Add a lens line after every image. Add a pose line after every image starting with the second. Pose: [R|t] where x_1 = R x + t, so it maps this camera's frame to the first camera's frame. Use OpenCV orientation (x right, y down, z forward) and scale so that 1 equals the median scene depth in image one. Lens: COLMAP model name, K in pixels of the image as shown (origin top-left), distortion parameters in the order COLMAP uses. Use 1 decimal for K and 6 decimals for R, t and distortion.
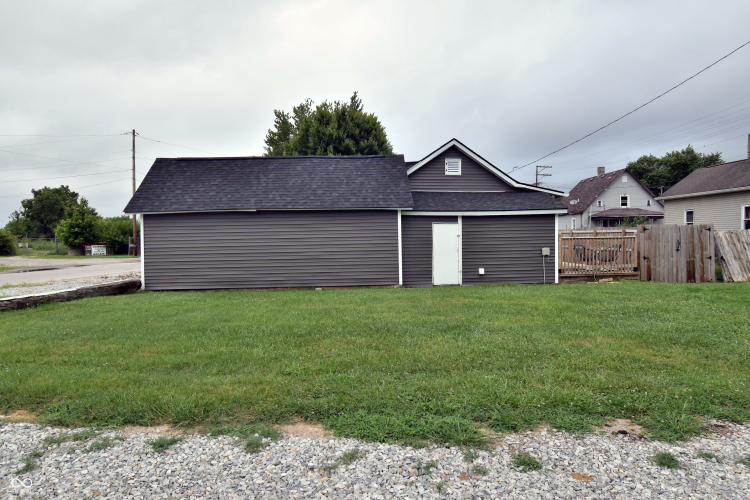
lens RADIAL K [[457.7, 0, 376.3], [0, 457.7, 246.6], [0, 0, 1]] dist [-0.004170, -0.000665]
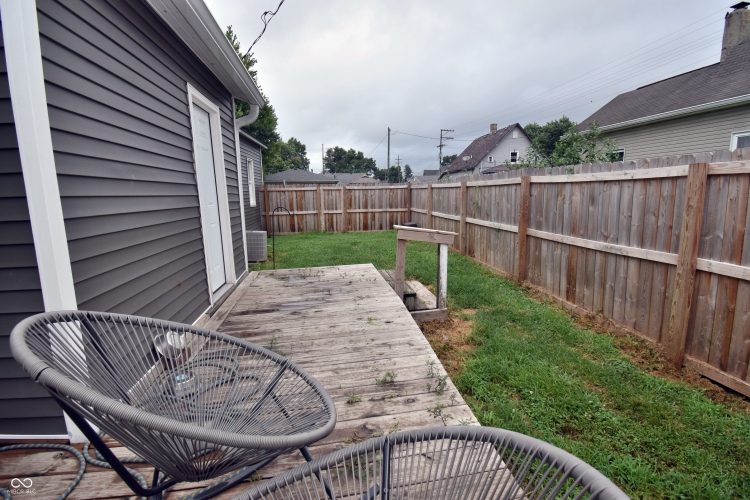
lens RADIAL K [[341.5, 0, 374.4], [0, 341.5, 247.9], [0, 0, 1]] dist [0.001723, 0.000233]
pose [[0.992314, -0.024464, 0.121304, 0.129745], [0.007574, 0.990433, 0.137789, -0.006478], [-0.123515, -0.135811, 0.983005, 0.248592]]
